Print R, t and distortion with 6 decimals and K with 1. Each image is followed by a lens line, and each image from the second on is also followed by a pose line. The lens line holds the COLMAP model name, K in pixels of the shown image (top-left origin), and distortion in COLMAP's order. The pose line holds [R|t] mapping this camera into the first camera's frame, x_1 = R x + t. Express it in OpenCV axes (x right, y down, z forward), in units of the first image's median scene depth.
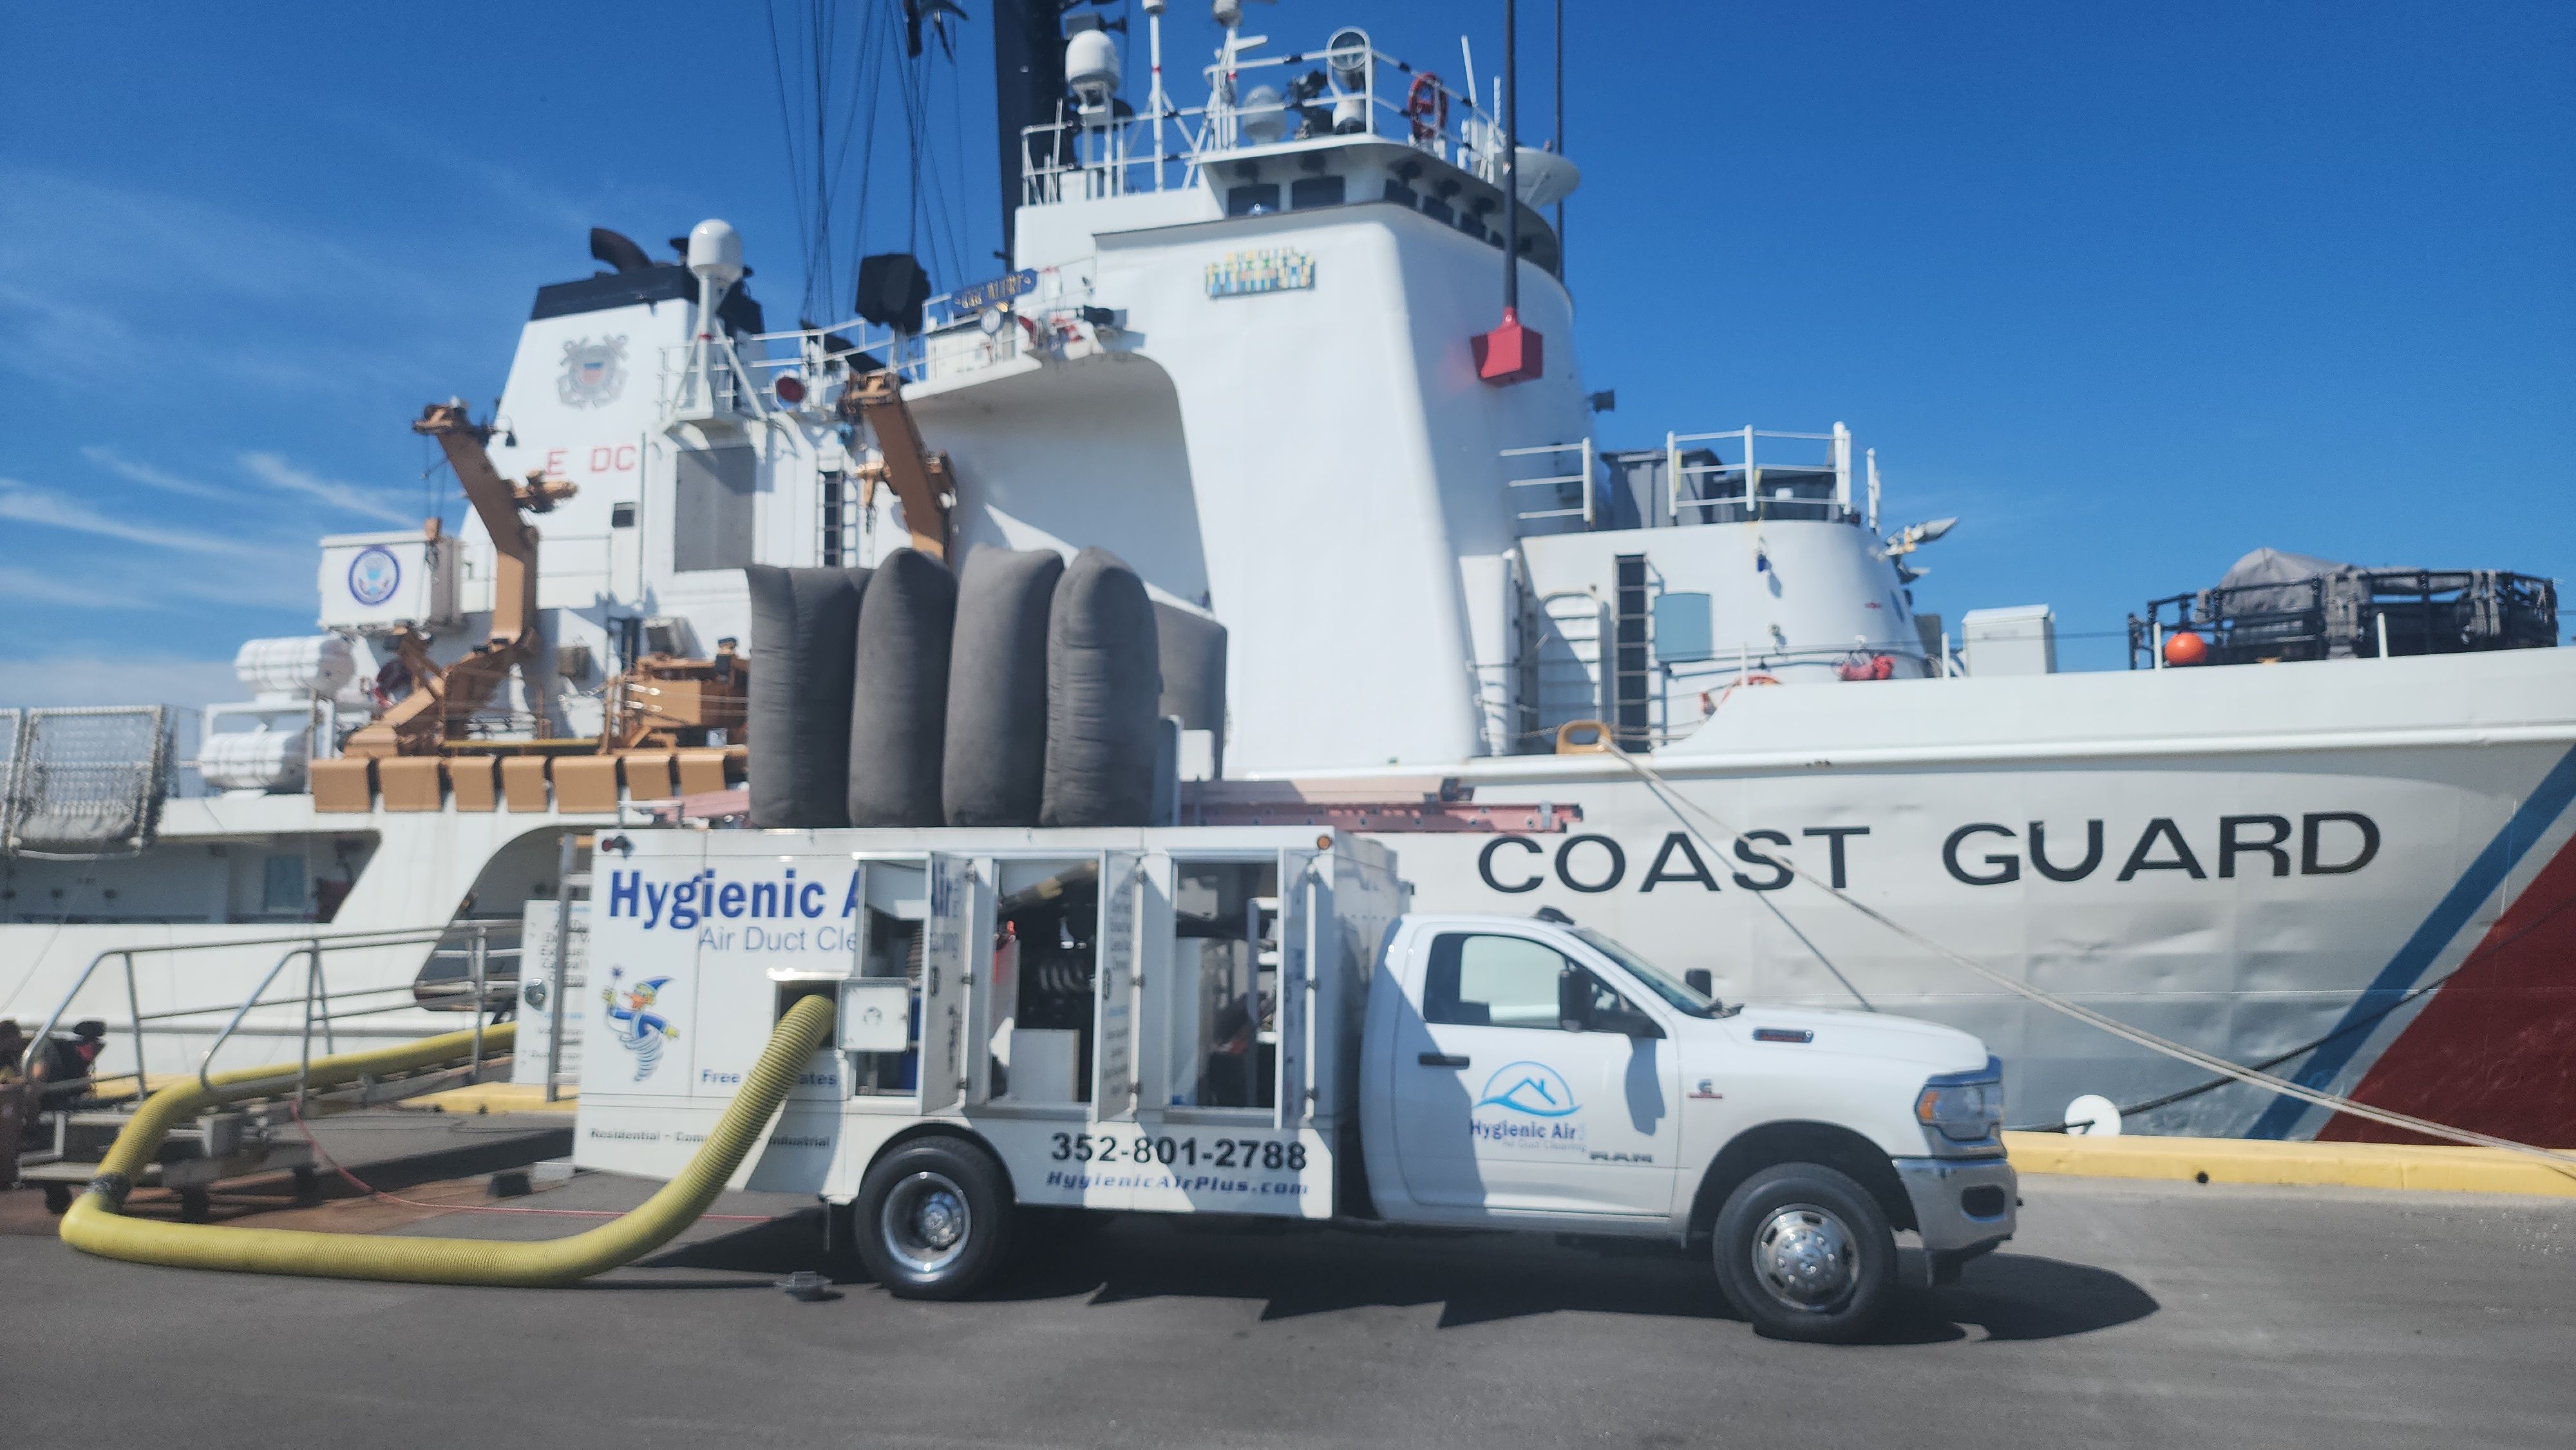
lens RADIAL K [[1715.5, 0, 1288.0], [0, 1715.5, 725.0], [0, 0, 1]] dist [0.006679, 0.000196]
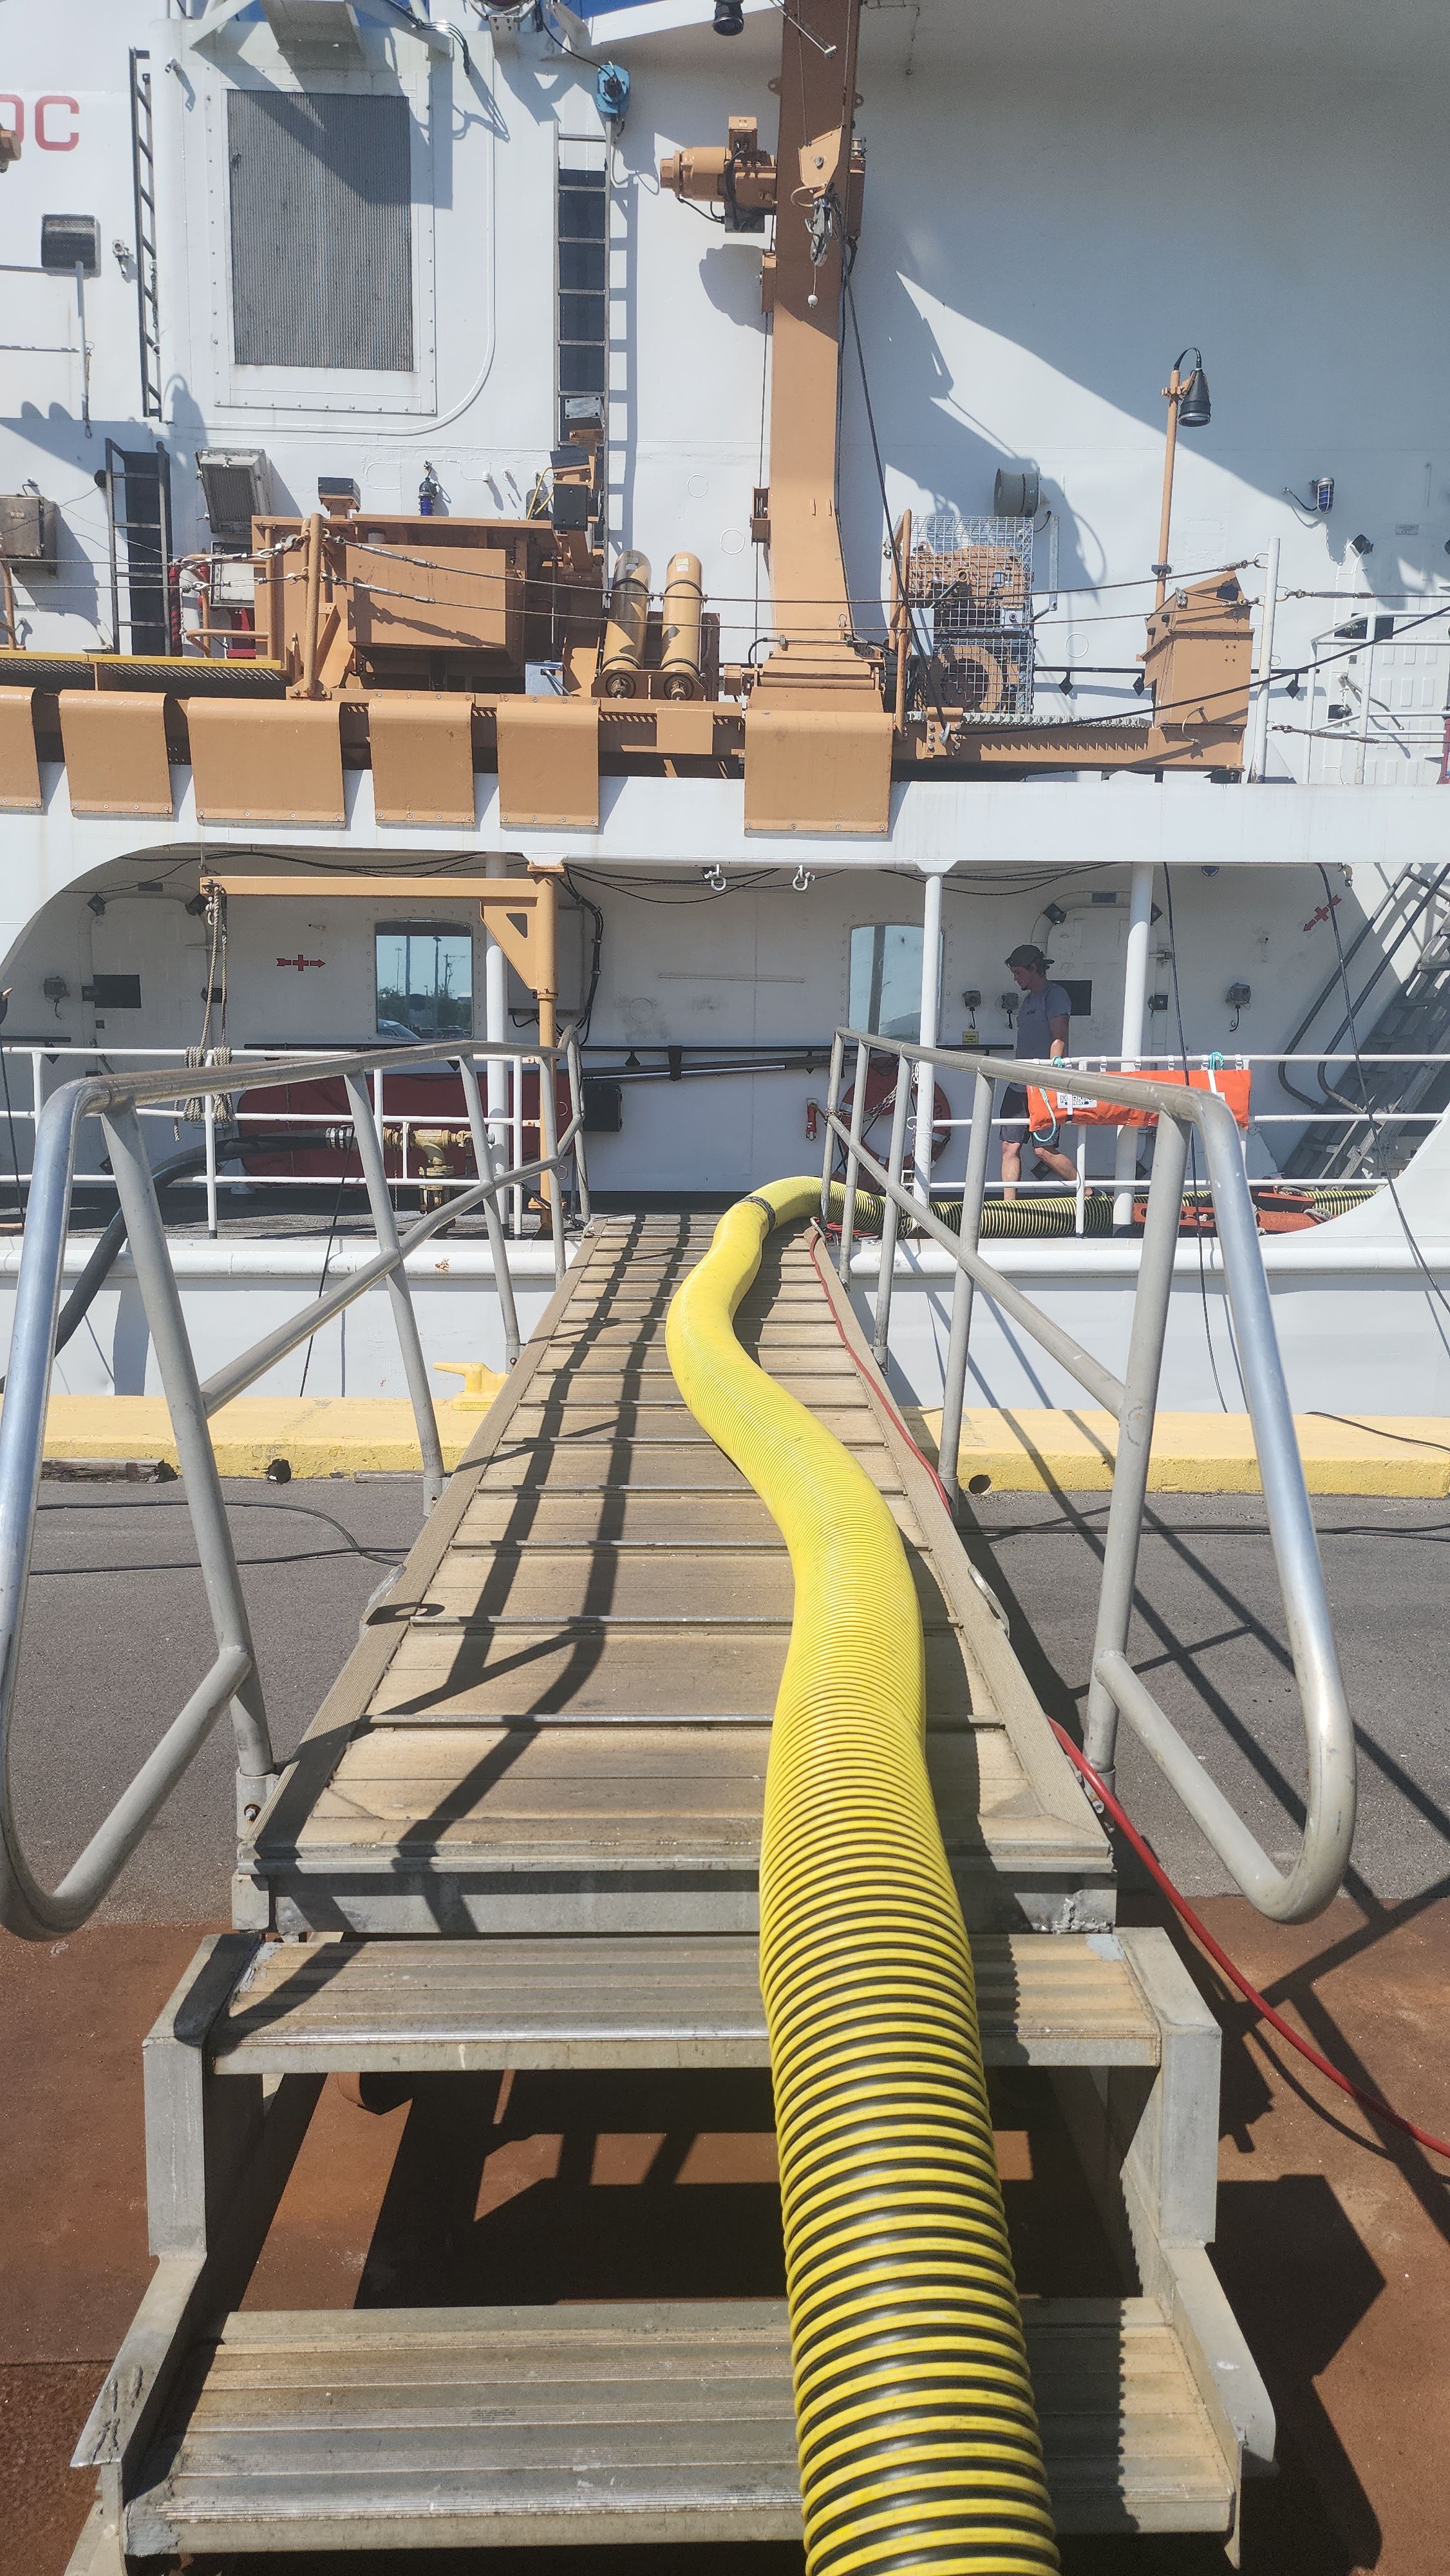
lens RADIAL K [[1715.5, 0, 725.0], [0, 1715.5, 1288.0], [0, 0, 1]] dist [0.006679, 0.000196]
pose [[0.966341, -0.014135, 0.256877, -0.356619], [-0.049775, 0.969350, 0.240588, 0.048358], [-0.252404, -0.245276, 0.936019, 0.424645]]
